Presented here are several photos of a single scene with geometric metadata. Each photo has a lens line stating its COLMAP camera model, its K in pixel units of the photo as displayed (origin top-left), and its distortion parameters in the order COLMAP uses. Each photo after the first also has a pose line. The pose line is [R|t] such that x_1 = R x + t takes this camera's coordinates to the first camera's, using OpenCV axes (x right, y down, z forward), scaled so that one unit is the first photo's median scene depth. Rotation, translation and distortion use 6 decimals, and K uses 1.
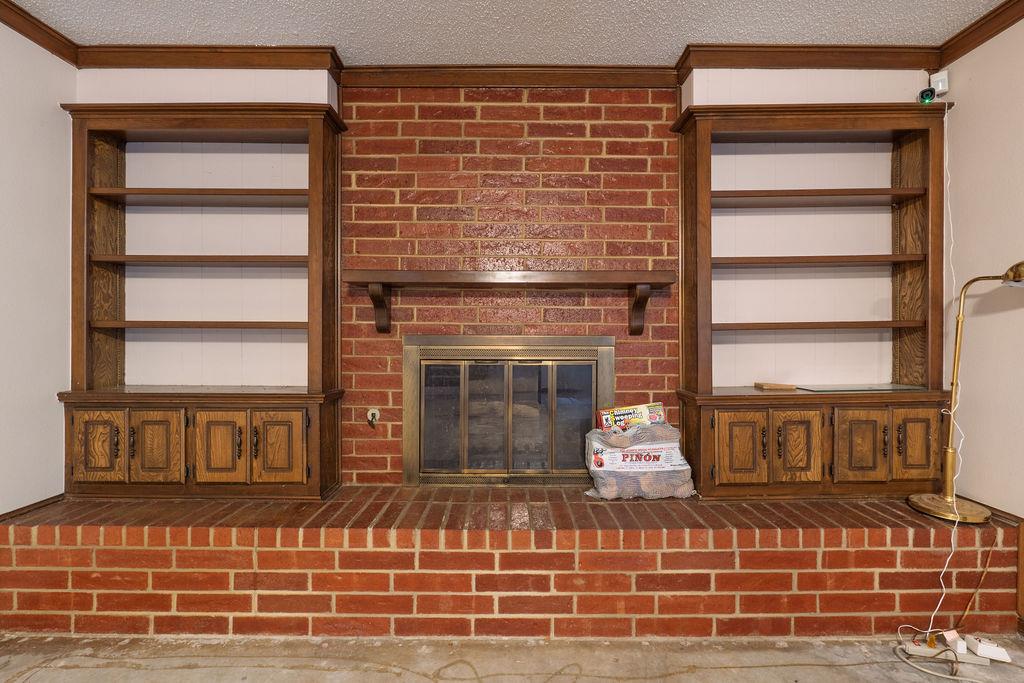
lens RADIAL K [[474.9, 0, 515.3], [0, 474.9, 338.8], [0, 0, 1]] dist [-0.011220, 0.000288]
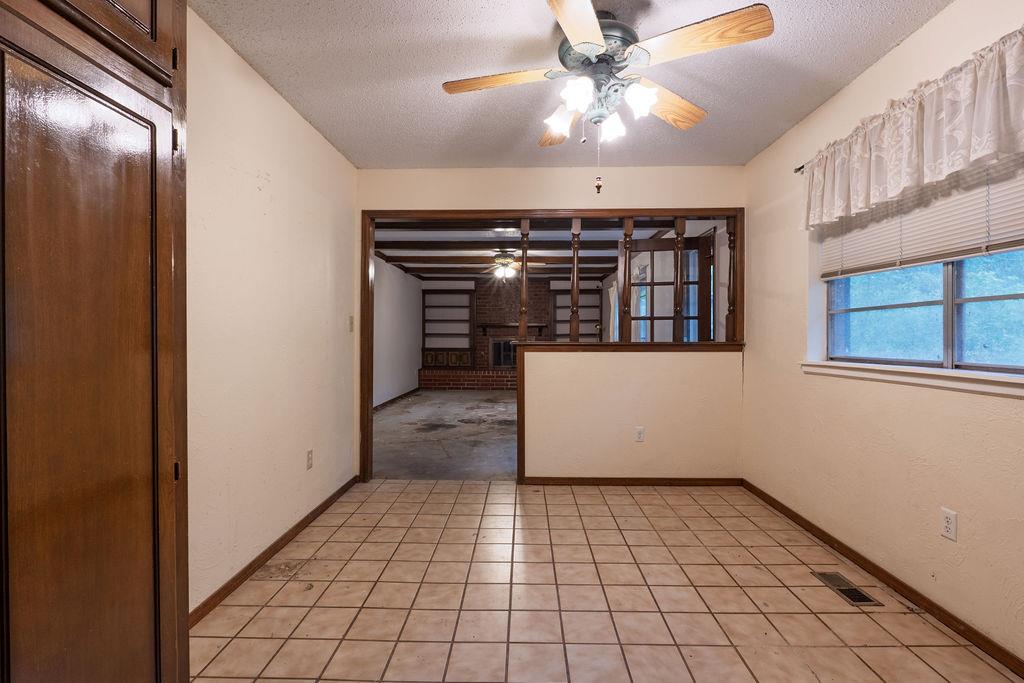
lens RADIAL K [[474.9, 0, 515.3], [0, 474.9, 338.8], [0, 0, 1]] dist [-0.011220, 0.000288]
pose [[0.999720, 0.001021, -0.023656, 0.129580], [-0.000970, 0.999997, 0.002178, 0.006935], [0.023658, -0.002154, 0.999718, -3.652386]]
